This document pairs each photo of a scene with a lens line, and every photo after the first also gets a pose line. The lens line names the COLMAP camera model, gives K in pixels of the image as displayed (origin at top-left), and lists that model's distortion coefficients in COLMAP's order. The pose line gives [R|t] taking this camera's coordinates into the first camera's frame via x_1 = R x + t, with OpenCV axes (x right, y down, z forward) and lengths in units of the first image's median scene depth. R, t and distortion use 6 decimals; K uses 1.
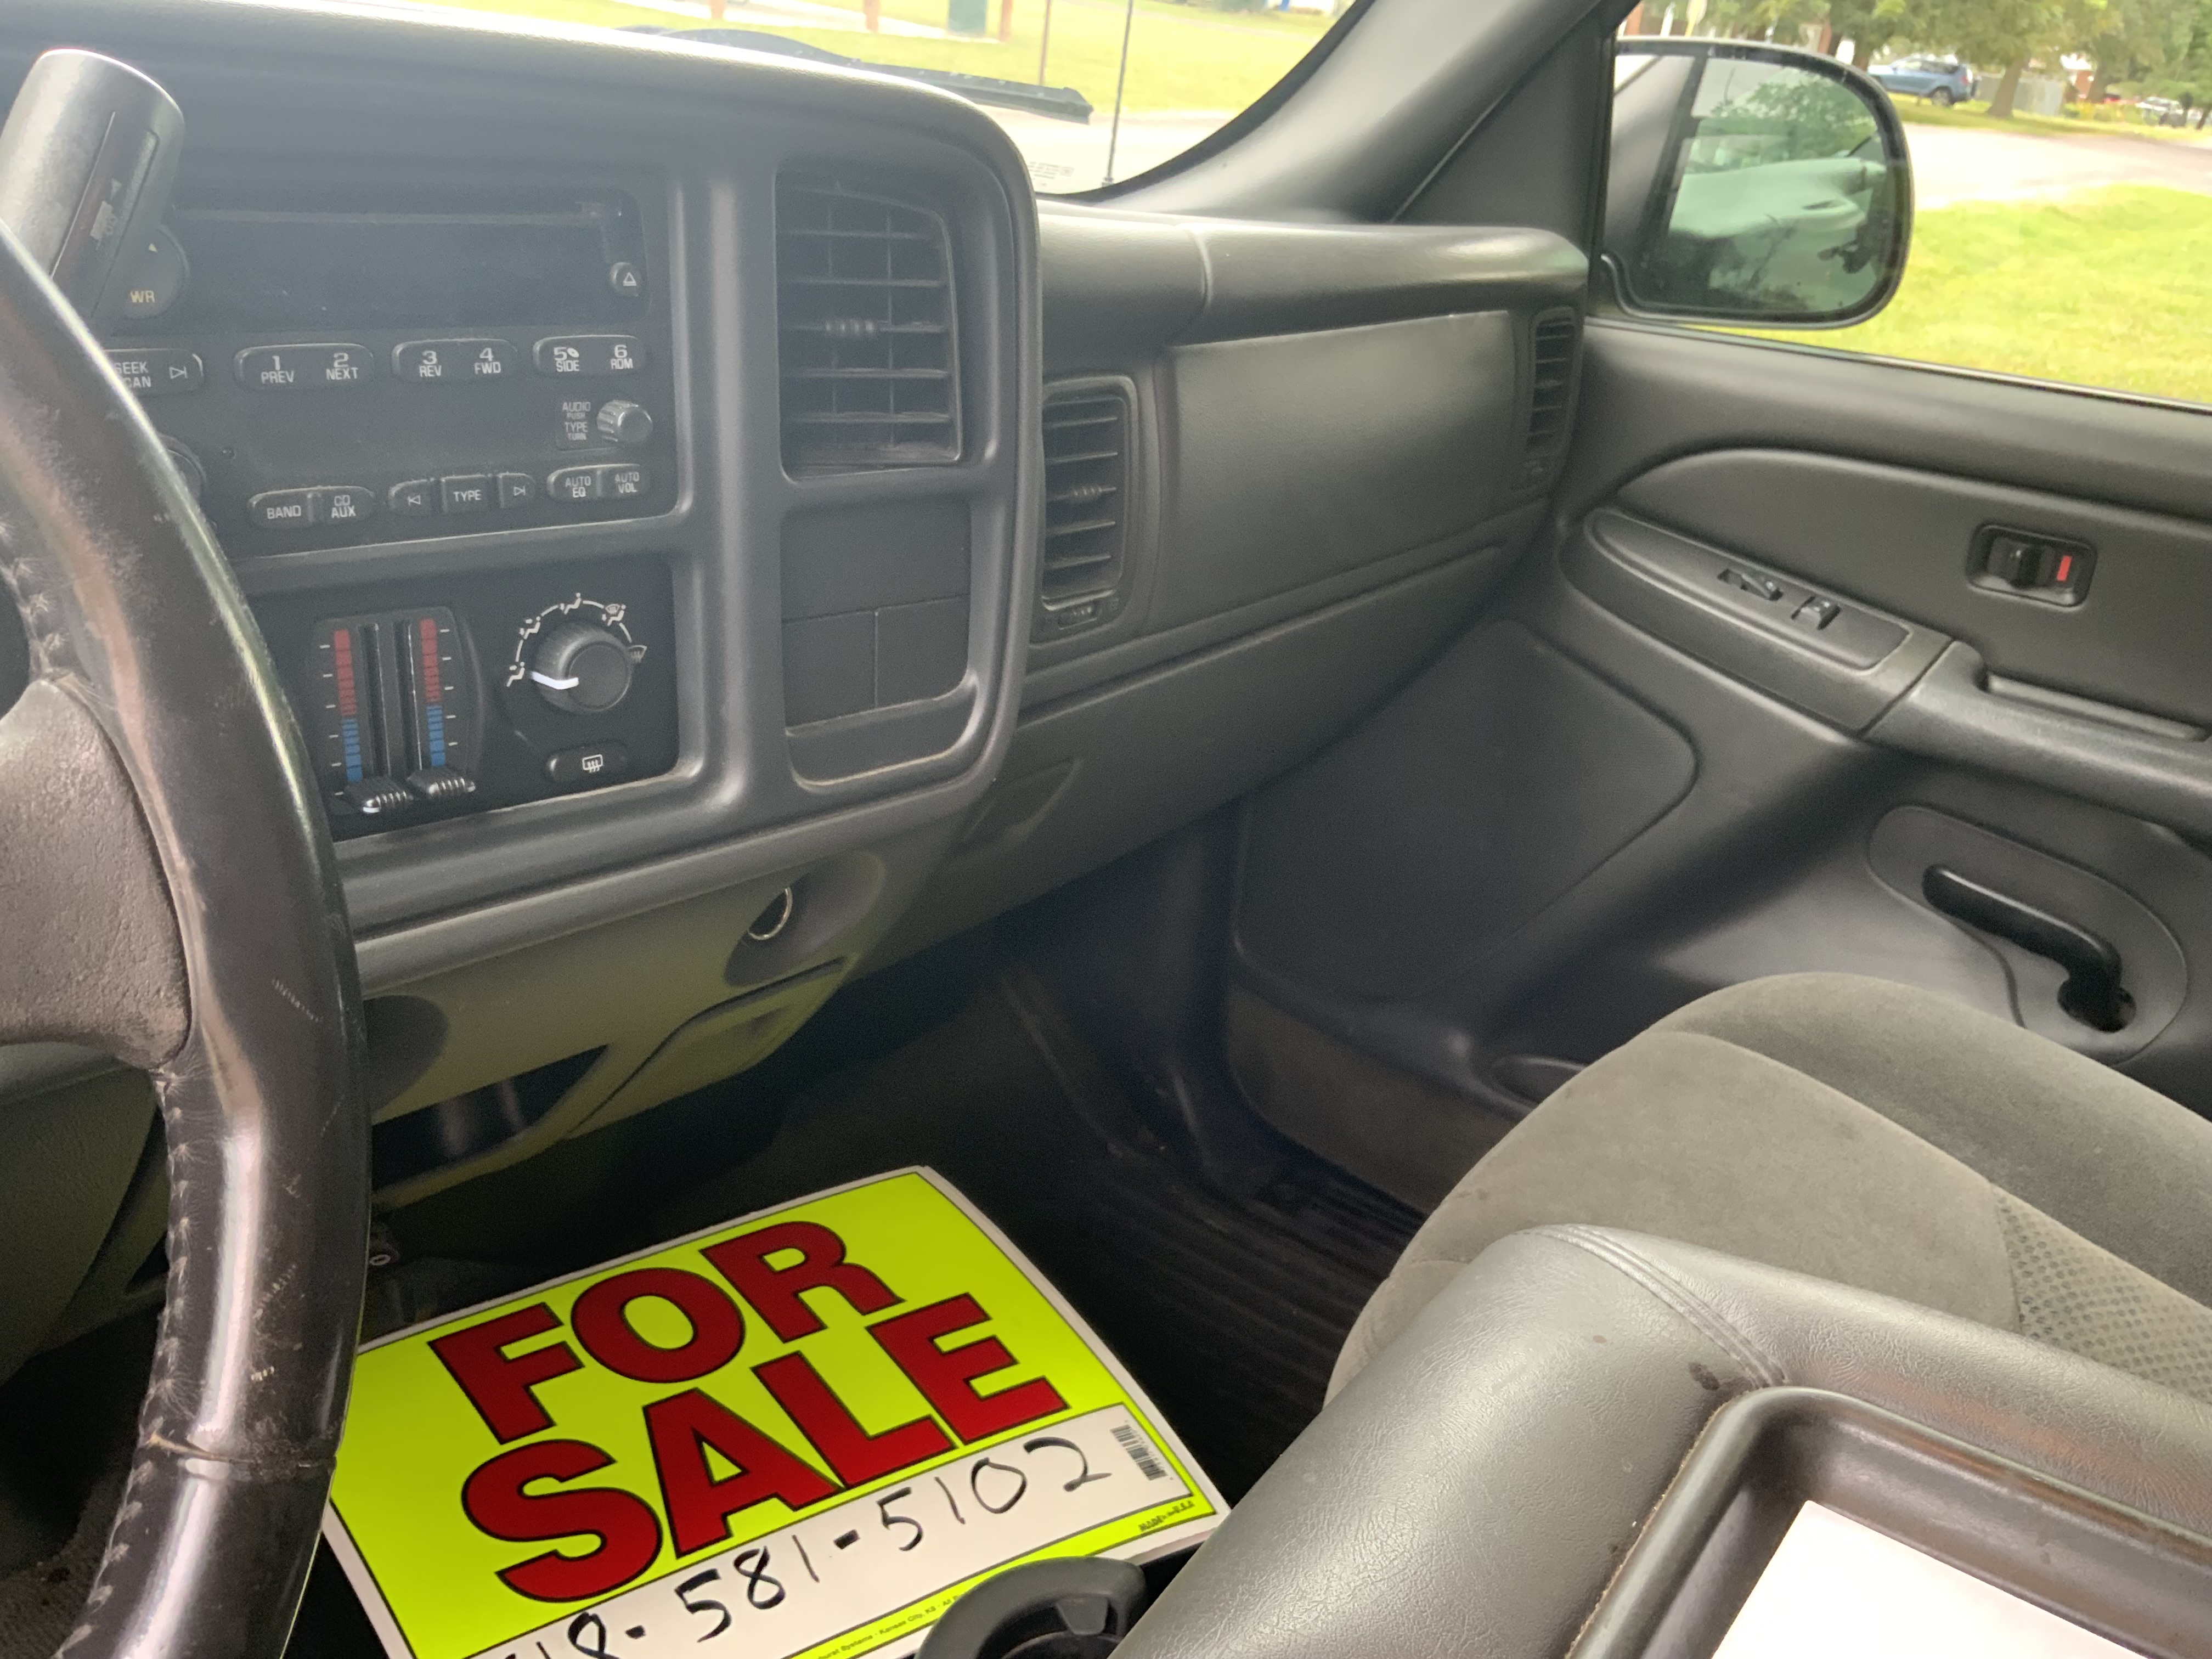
lens RADIAL K [[1826.9, 0, 1099.8], [0, 1826.9, 838.4], [0, 0, 1]] dist [0.035996, -0.071436]
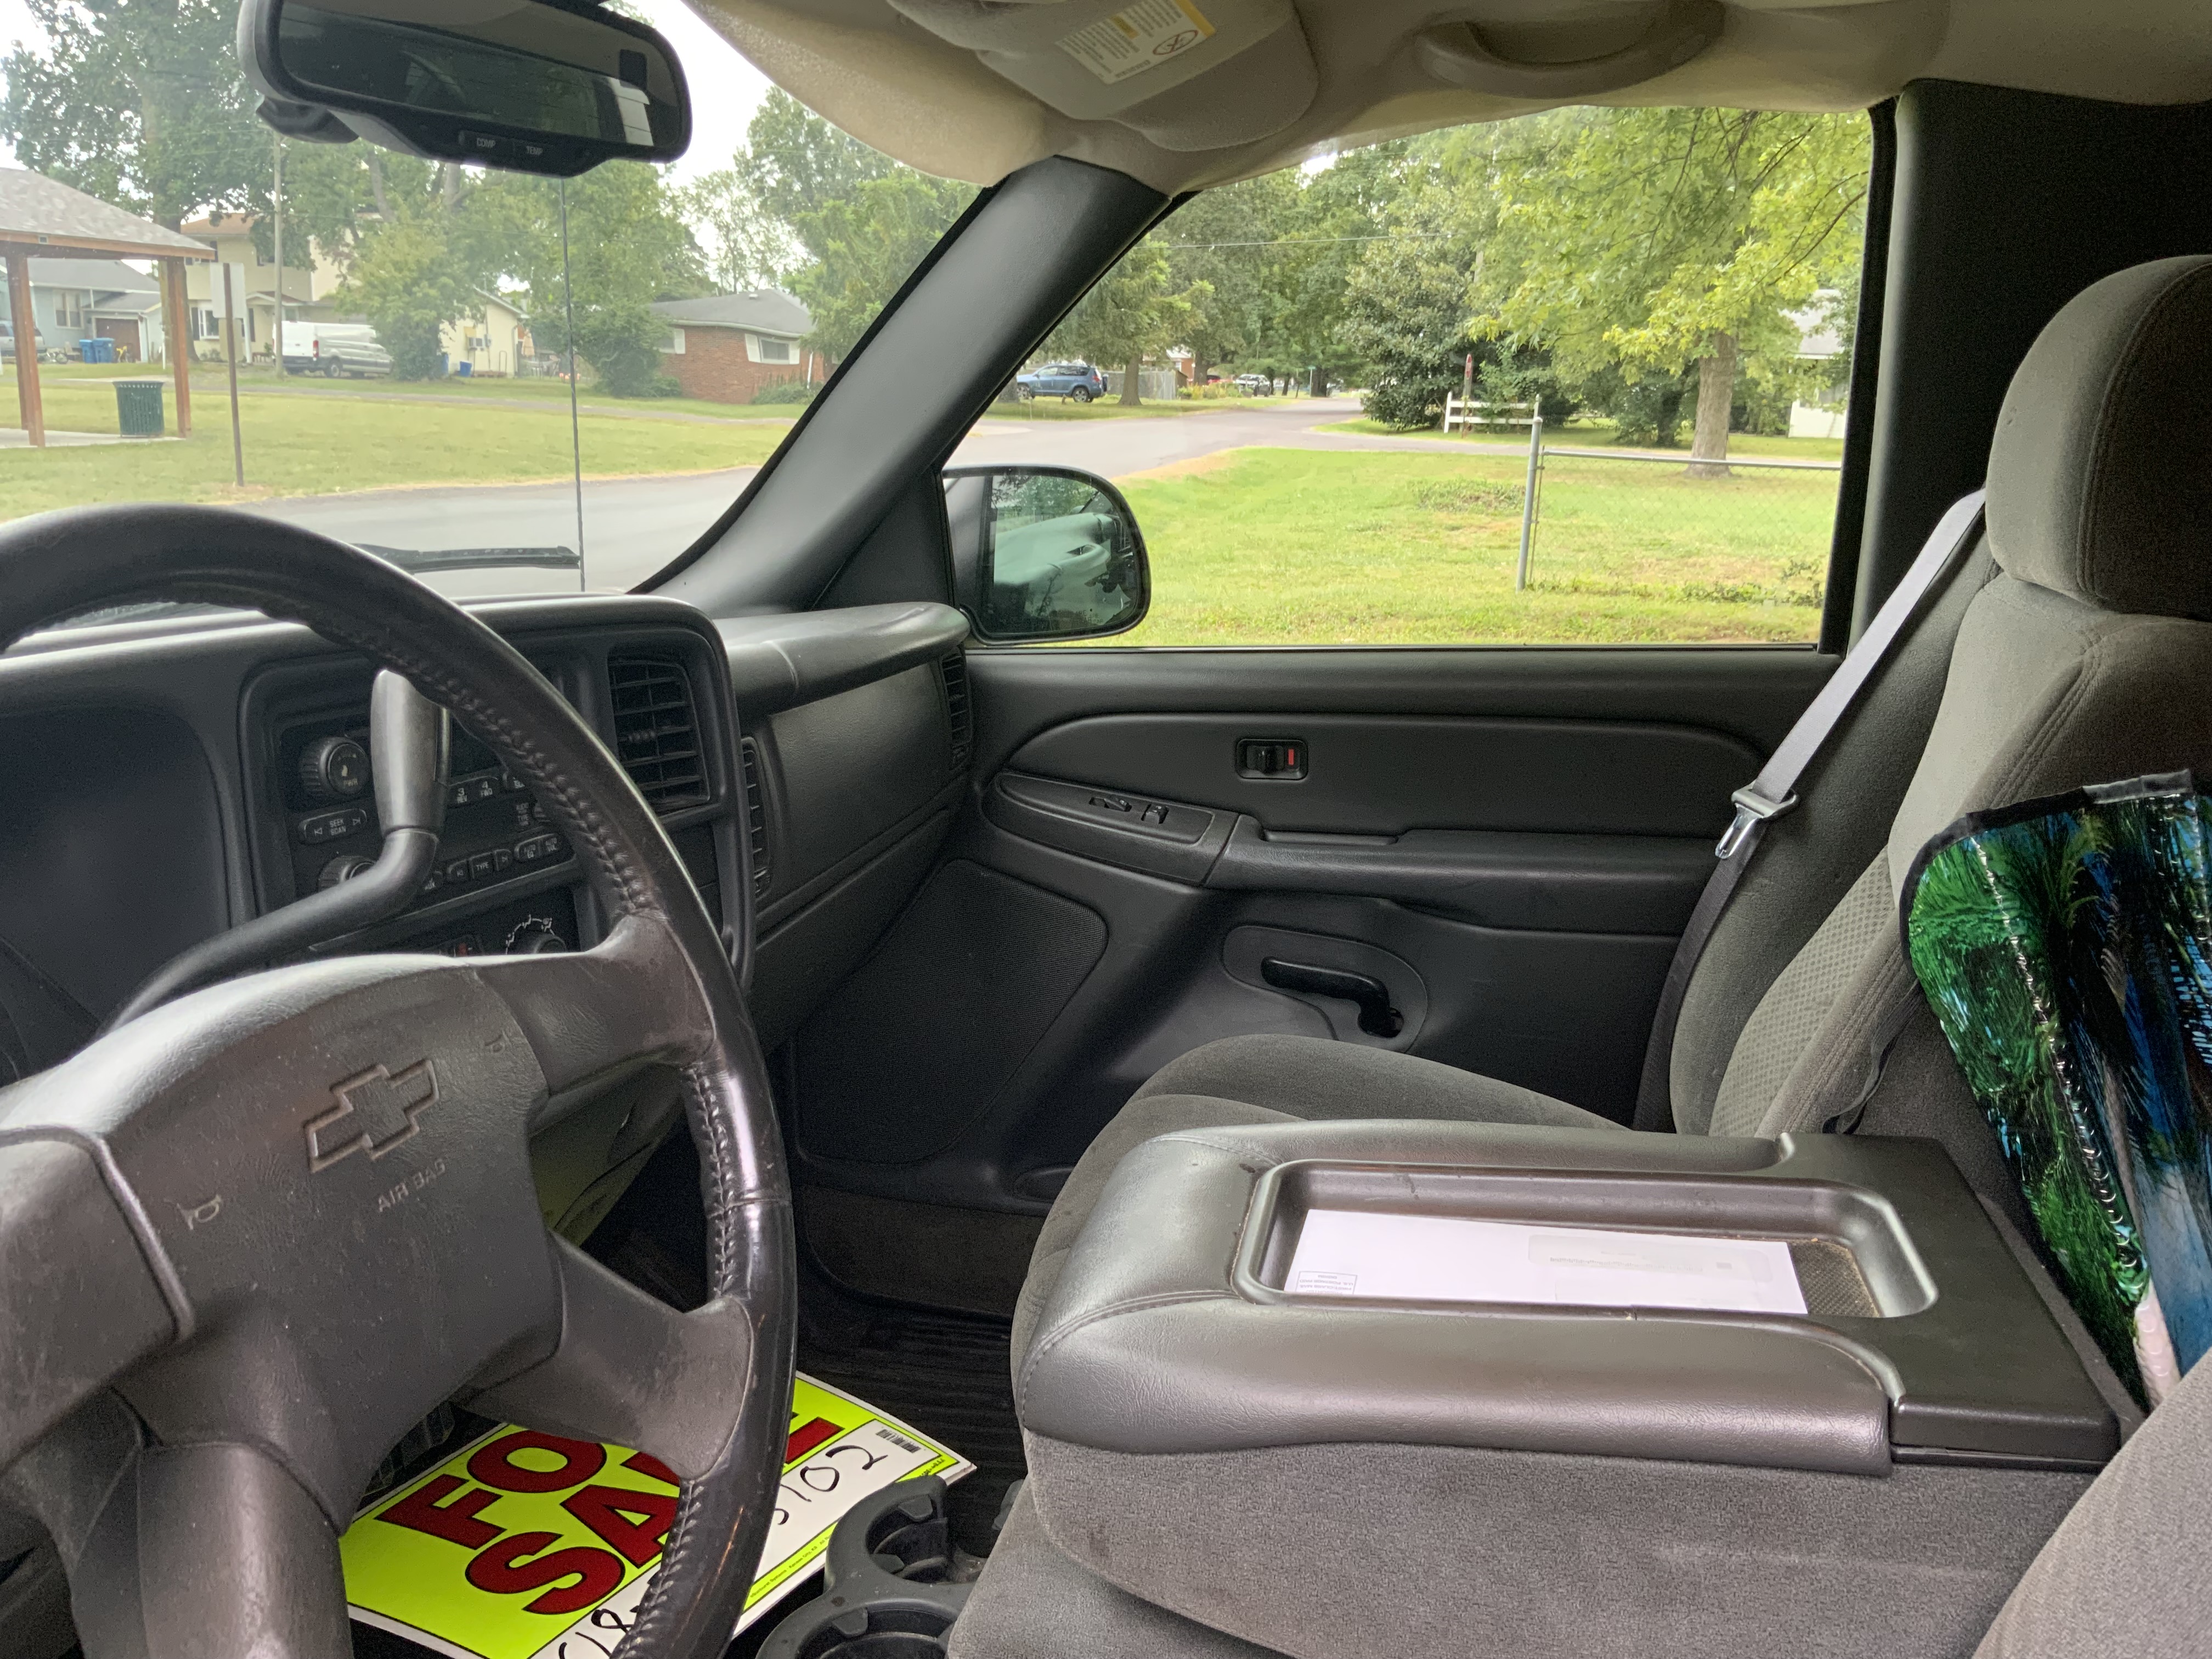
lens RADIAL K [[1826.9, 0, 1105.8], [0, 1826.9, 842.6], [0, 0, 1]] dist [0.035996, -0.071436]
pose [[0.909459, -0.187869, 0.370931, -0.202698], [0.245430, 0.962667, -0.114181, 0.059983], [-0.335631, 0.194880, 0.921615, -0.358072]]
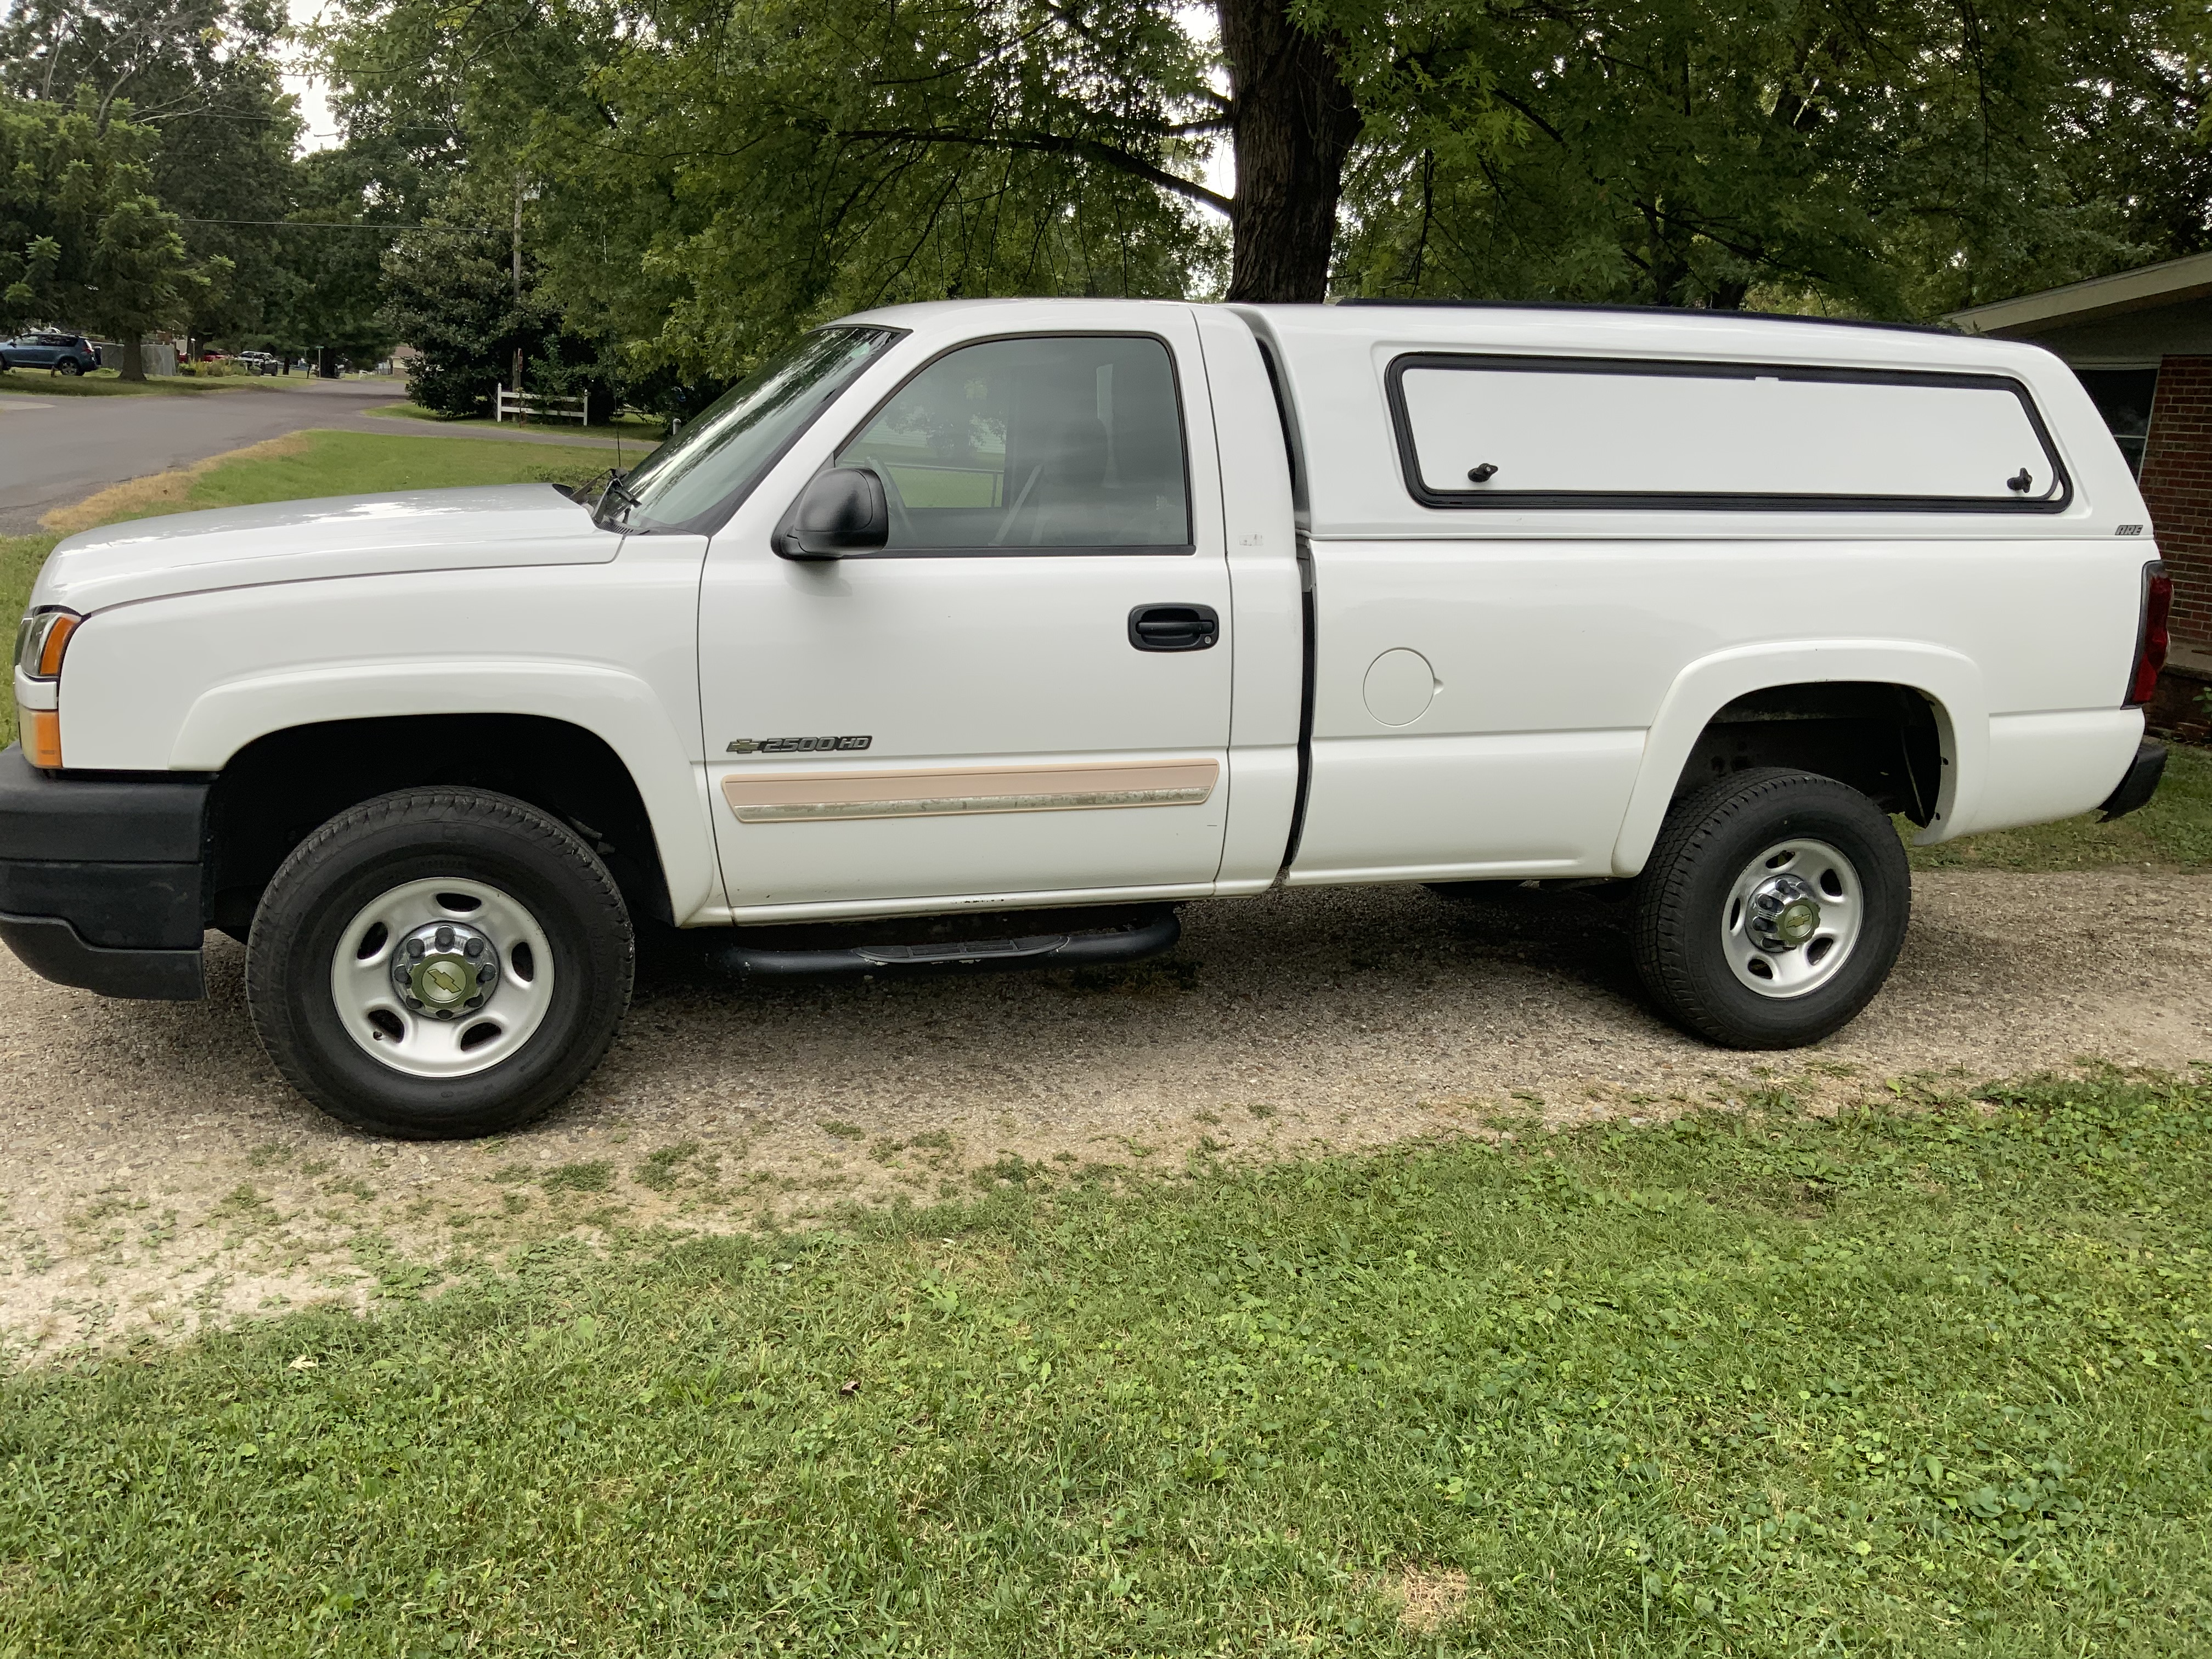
lens RADIAL K [[1826.9, 0, 1109.9], [0, 1826.9, 821.1], [0, 0, 1]] dist [0.035996, -0.071436]
pose [[0.595432, -0.245310, 0.765038, -1.753985], [0.344205, 0.938315, 0.032975, 0.371702], [-0.725936, 0.243695, 0.643140, -1.539346]]
